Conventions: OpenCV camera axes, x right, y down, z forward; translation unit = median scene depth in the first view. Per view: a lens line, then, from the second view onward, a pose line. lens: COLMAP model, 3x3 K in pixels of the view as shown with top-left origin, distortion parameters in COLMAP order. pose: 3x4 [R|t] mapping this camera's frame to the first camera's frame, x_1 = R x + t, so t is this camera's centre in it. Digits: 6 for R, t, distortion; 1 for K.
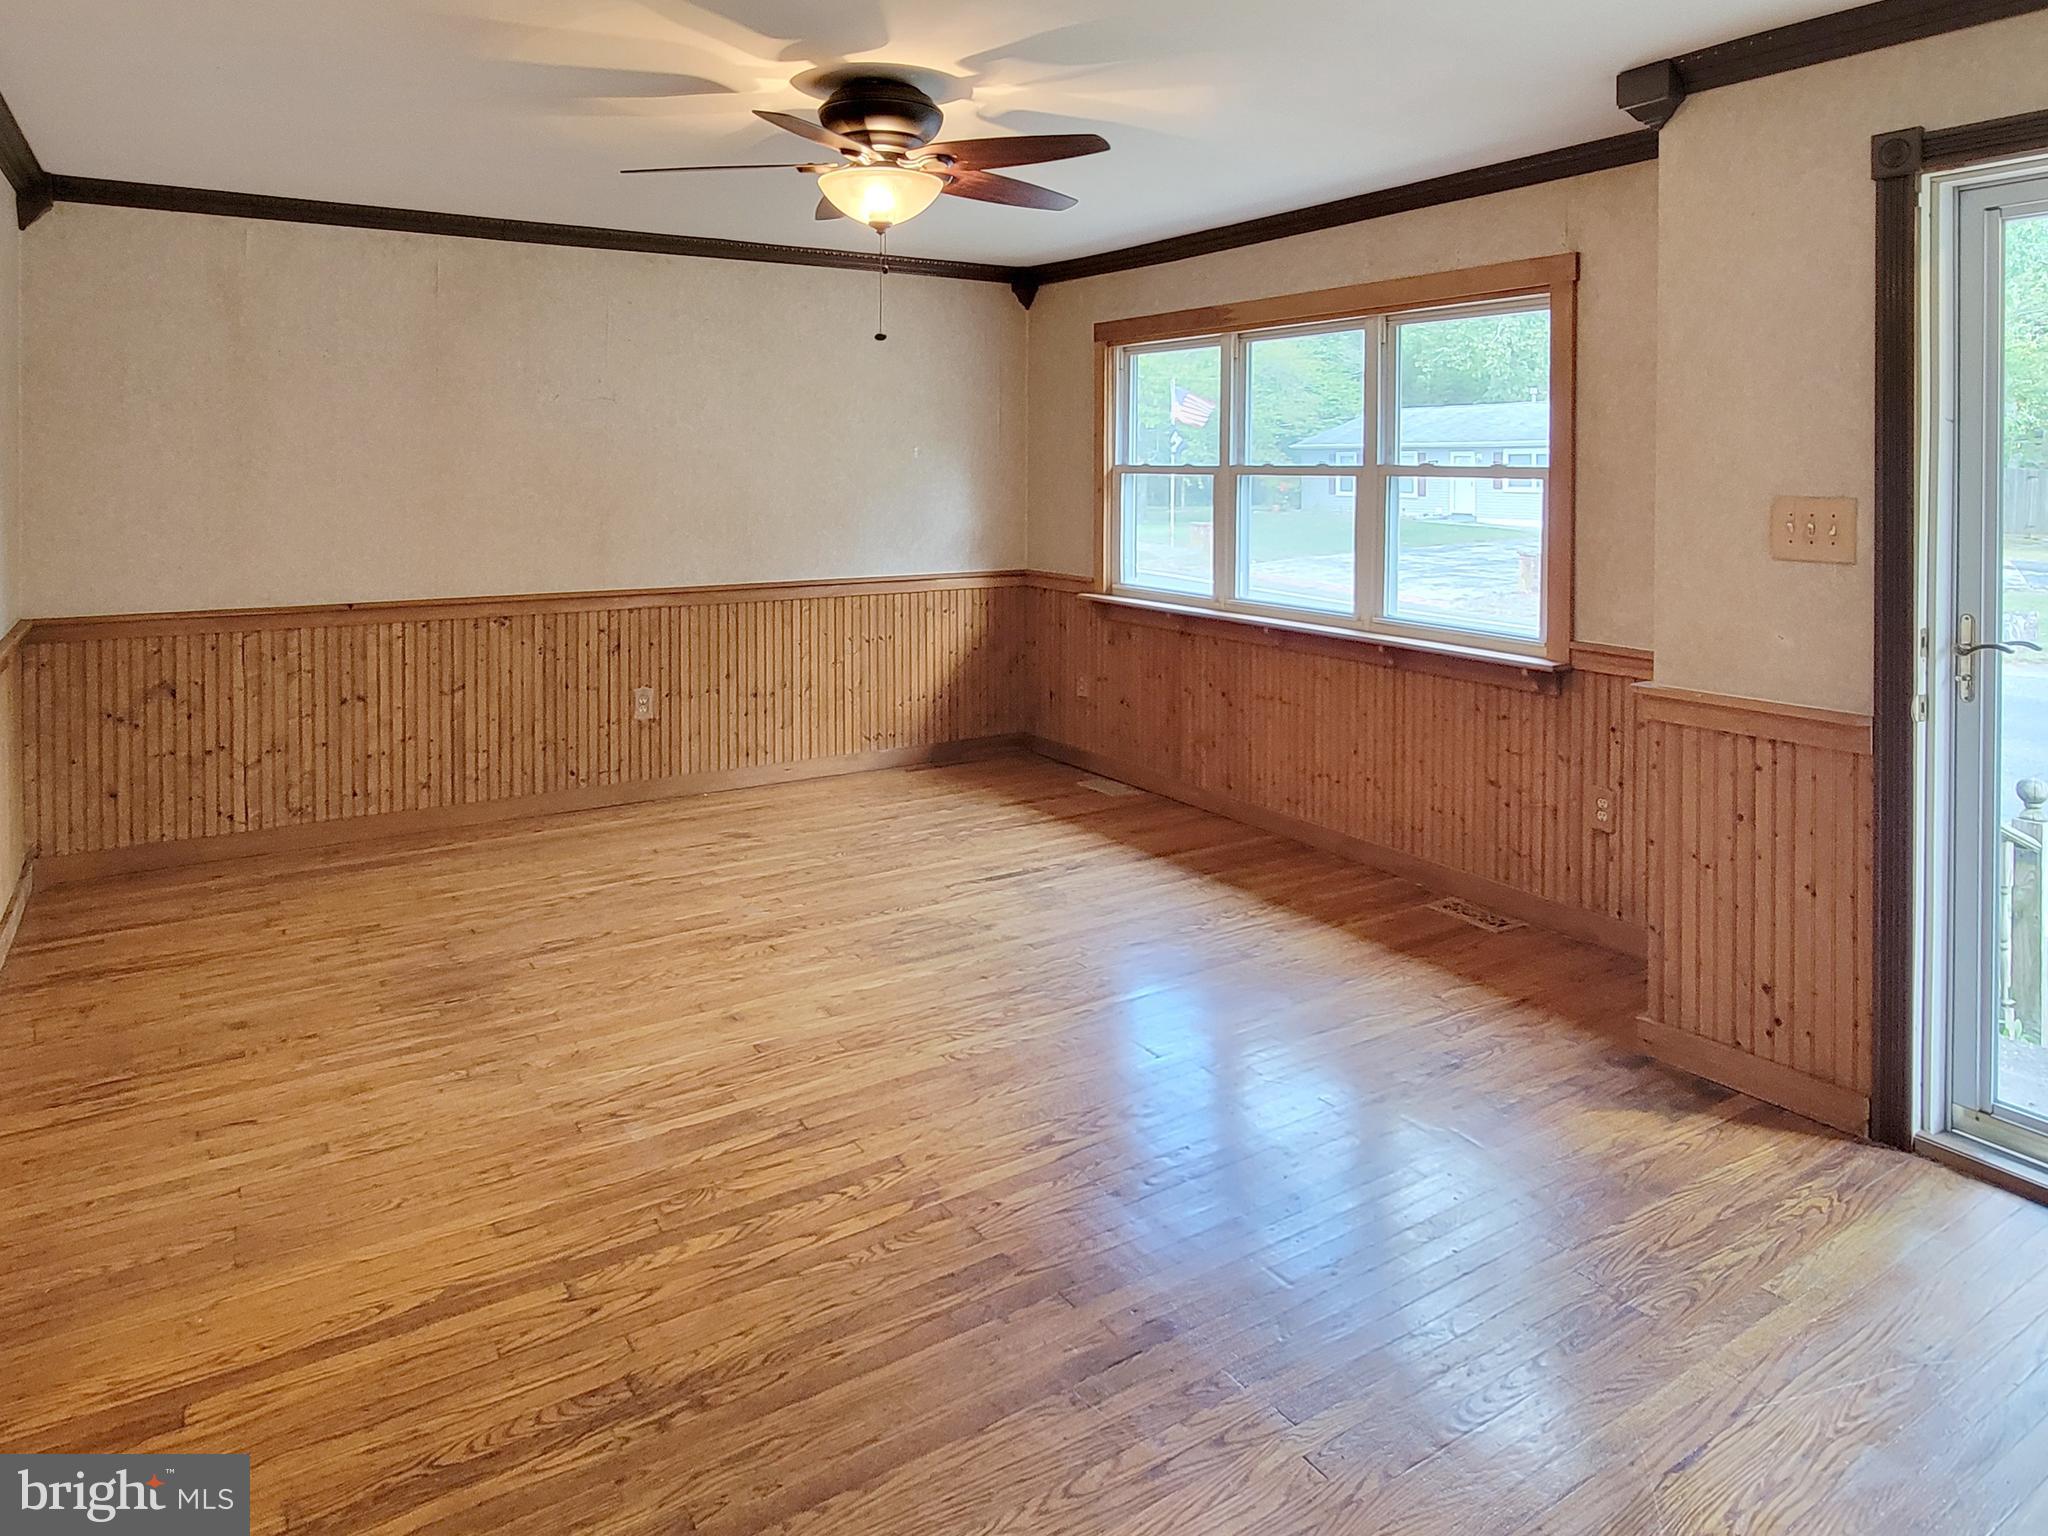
lens RADIAL K [[1260.4, 0, 1024.0], [0, 1260.4, 768.0], [0, 0, 1]] dist [-0.003041, -0.001967]
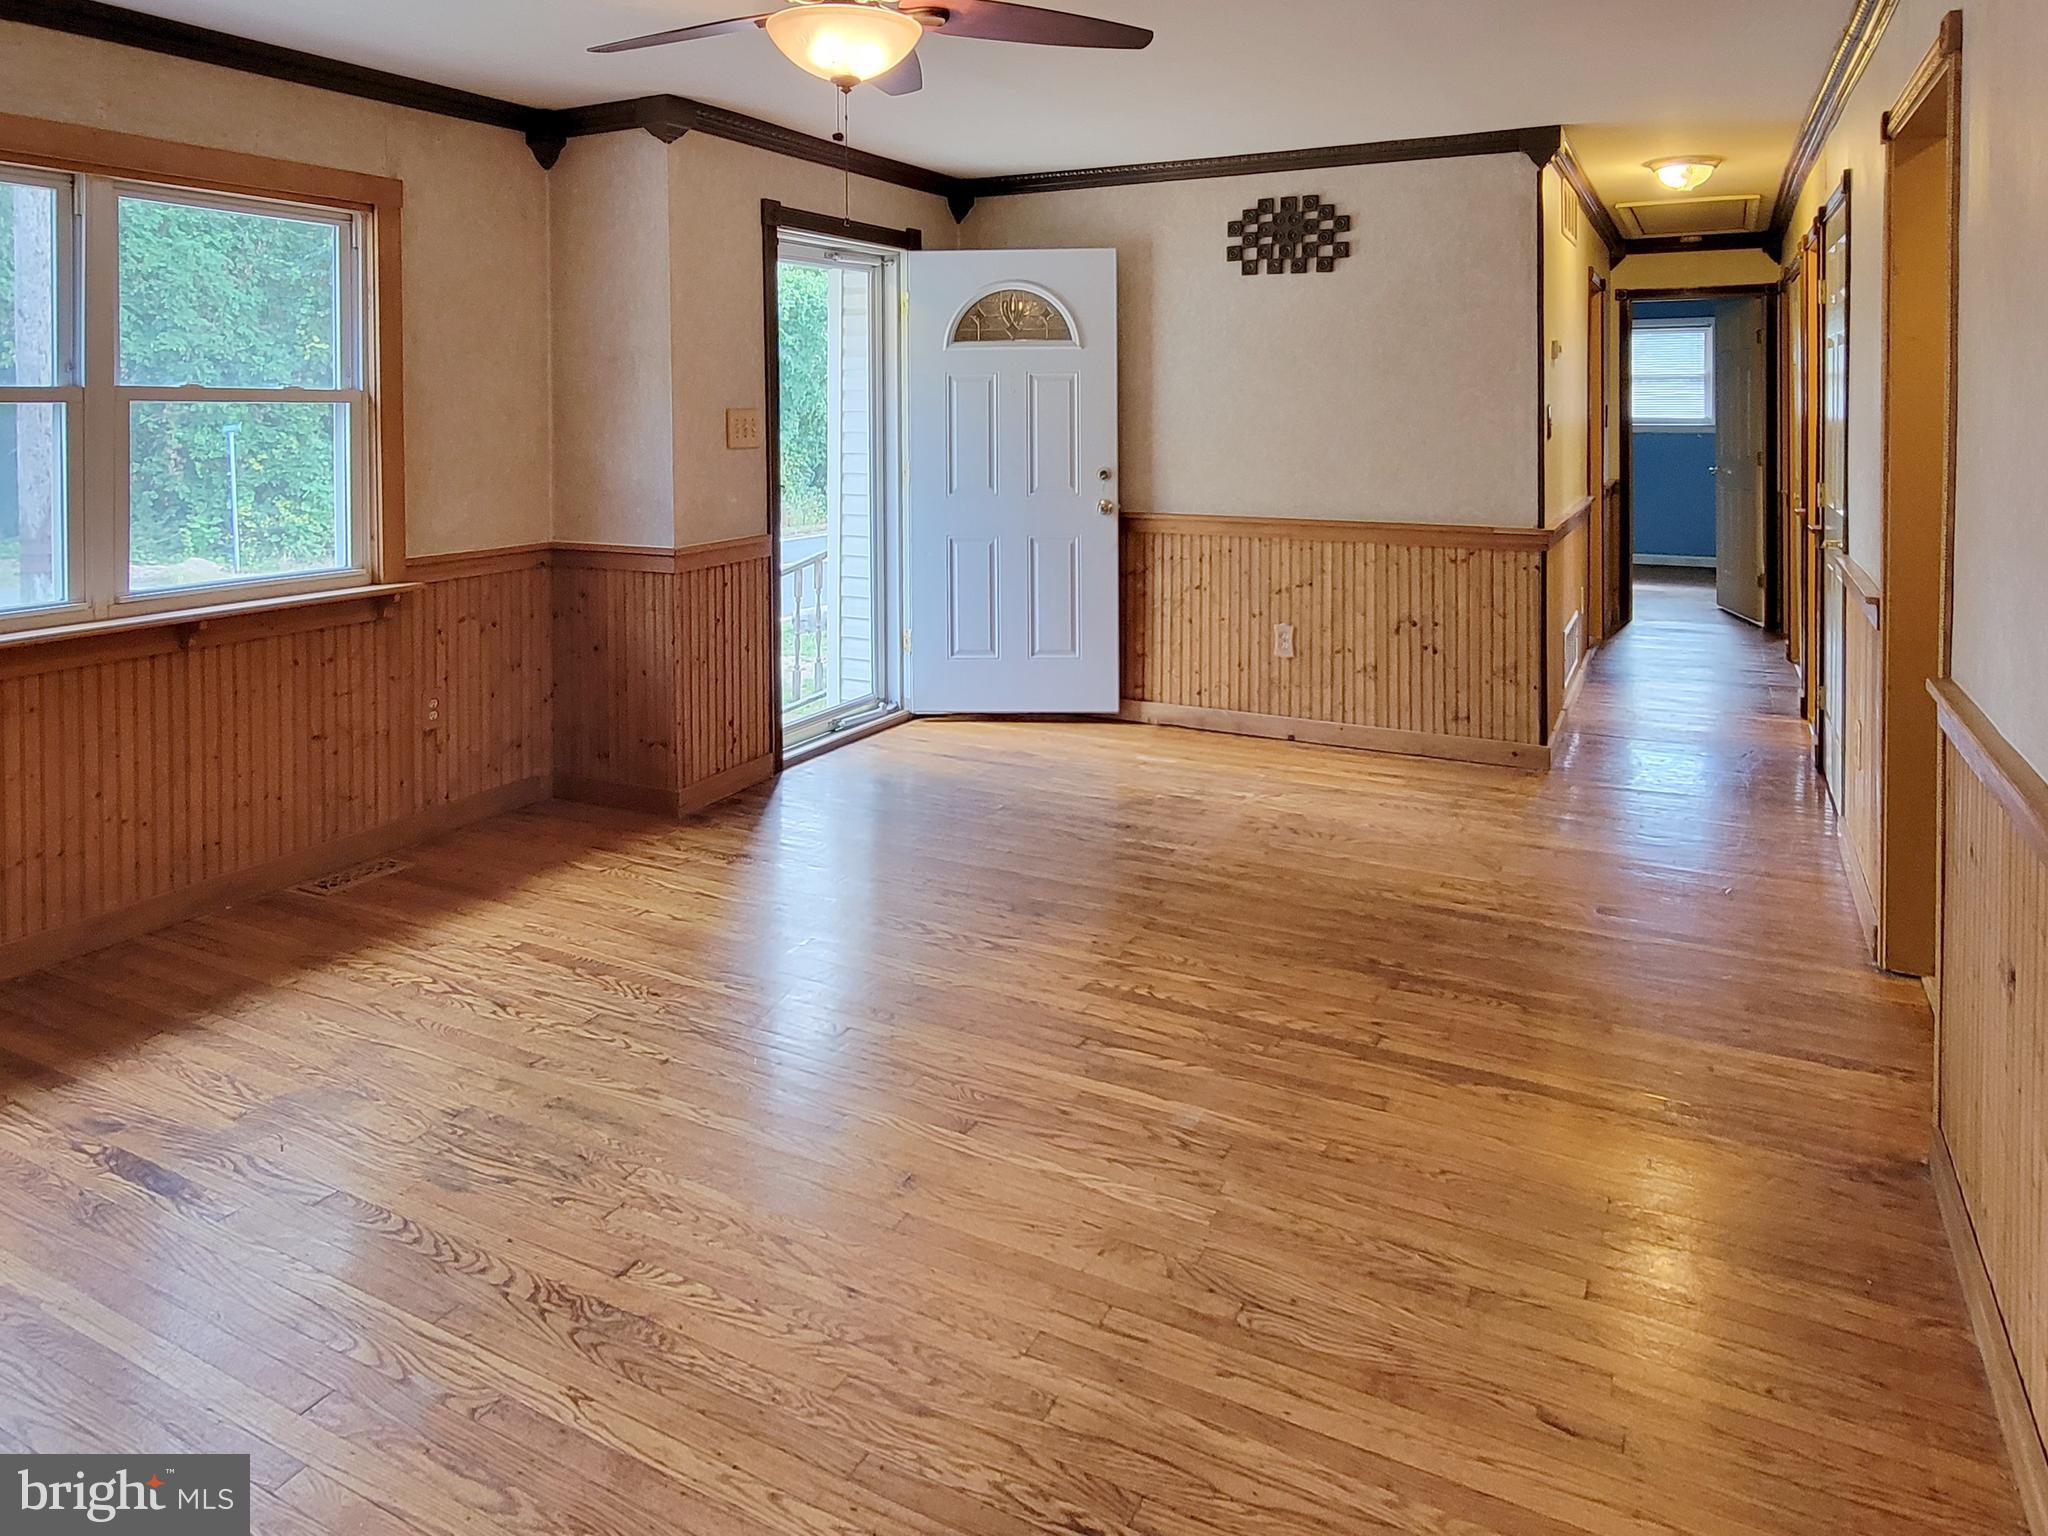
lens RADIAL K [[1273.4, 0, 1026.1], [0, 1273.4, 729.7], [0, 0, 1]] dist [-0.004824, -0.000022]
pose [[-0.496757, -0.214219, 0.841037, -0.867930], [0.205213, 0.912588, 0.353653, -0.283228], [-0.843280, 0.348271, -0.409374, 1.248359]]
